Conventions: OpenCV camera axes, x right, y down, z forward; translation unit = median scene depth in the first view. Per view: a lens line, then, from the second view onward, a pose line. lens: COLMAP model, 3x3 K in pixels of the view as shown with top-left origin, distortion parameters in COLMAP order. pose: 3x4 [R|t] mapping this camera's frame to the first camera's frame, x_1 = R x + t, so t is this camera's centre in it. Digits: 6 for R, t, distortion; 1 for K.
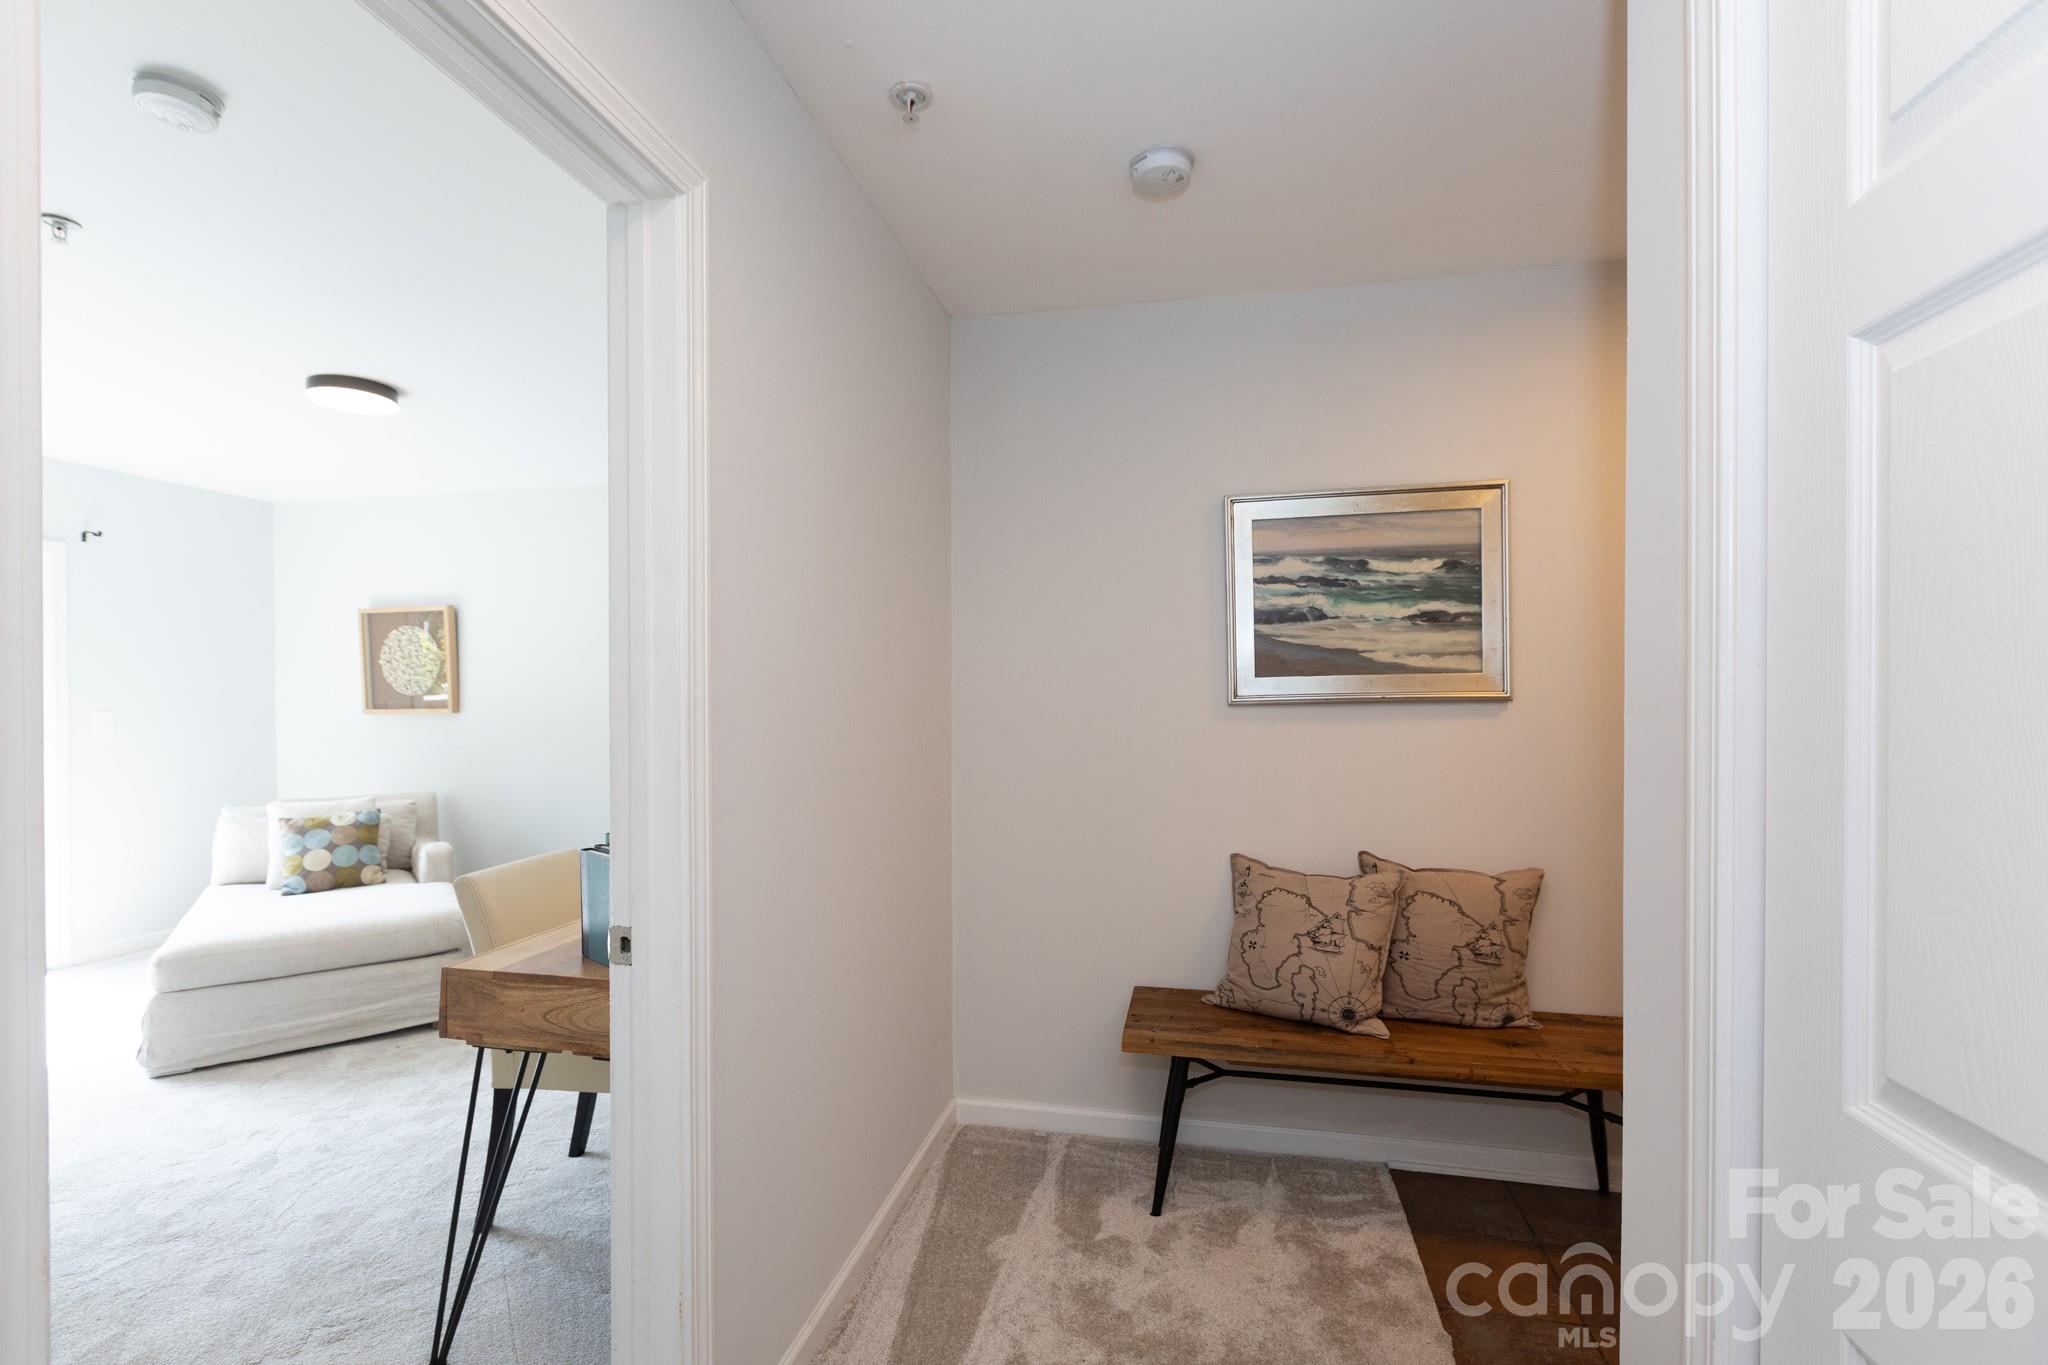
lens RADIAL K [[926.1, 0, 1027.1], [0, 926.1, 704.5], [0, 0, 1]] dist [-0.001600, -0.000896]
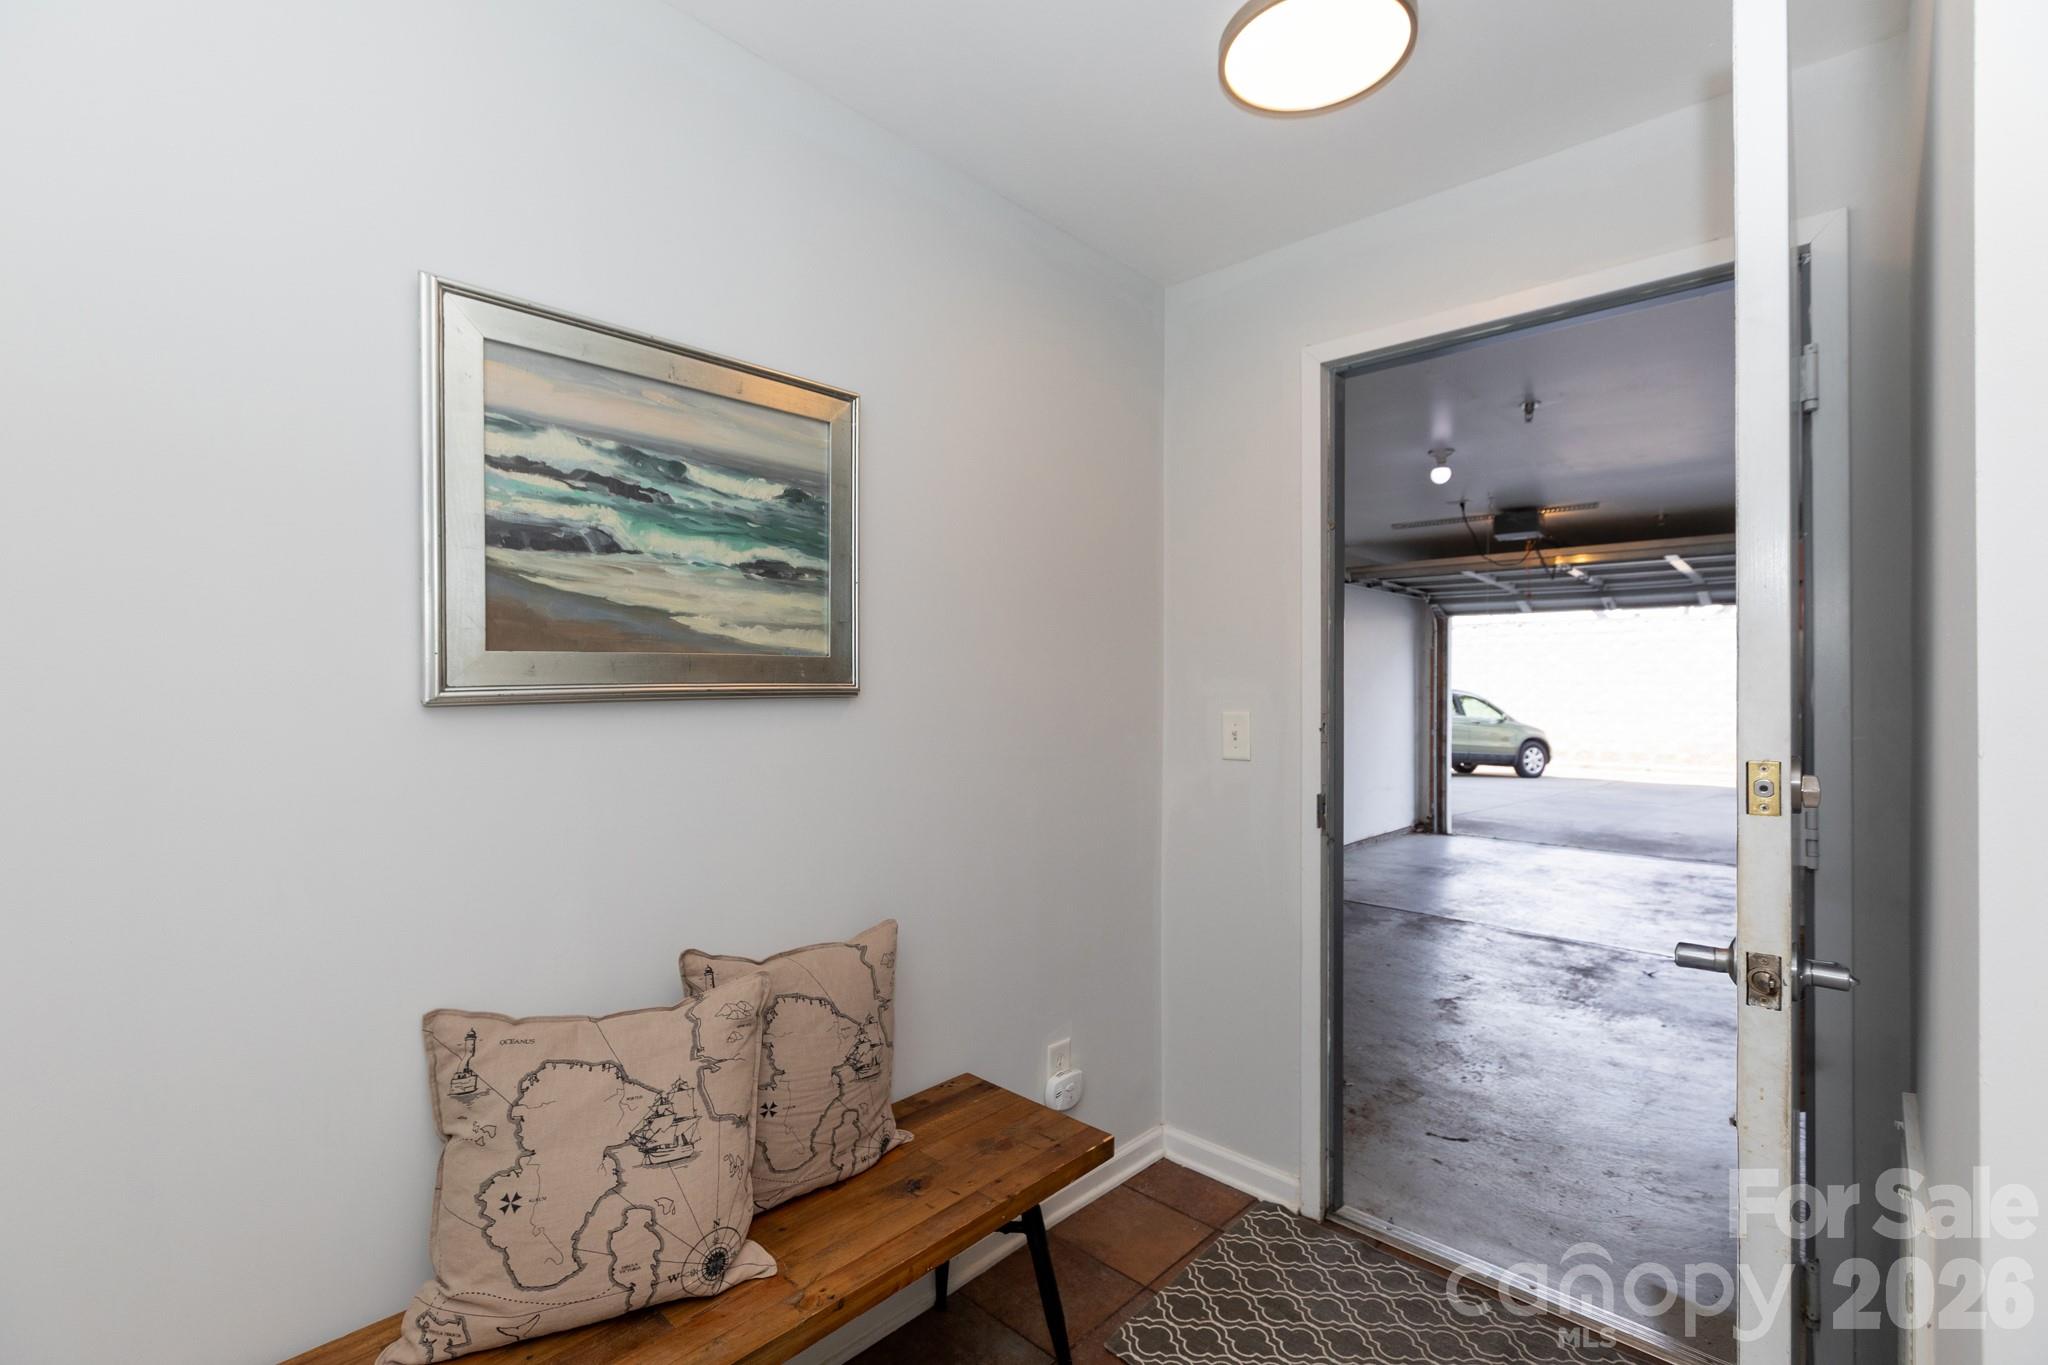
lens RADIAL K [[916.0, 0, 1012.0], [0, 916.0, 674.4], [0, 0, 1]] dist [0.000706, -0.000621]
pose [[0.522038, 0.013783, 0.852811, -0.031155], [-0.004688, 0.999901, -0.013291, -0.011179], [-0.852909, 0.002941, 0.522051, 0.508427]]
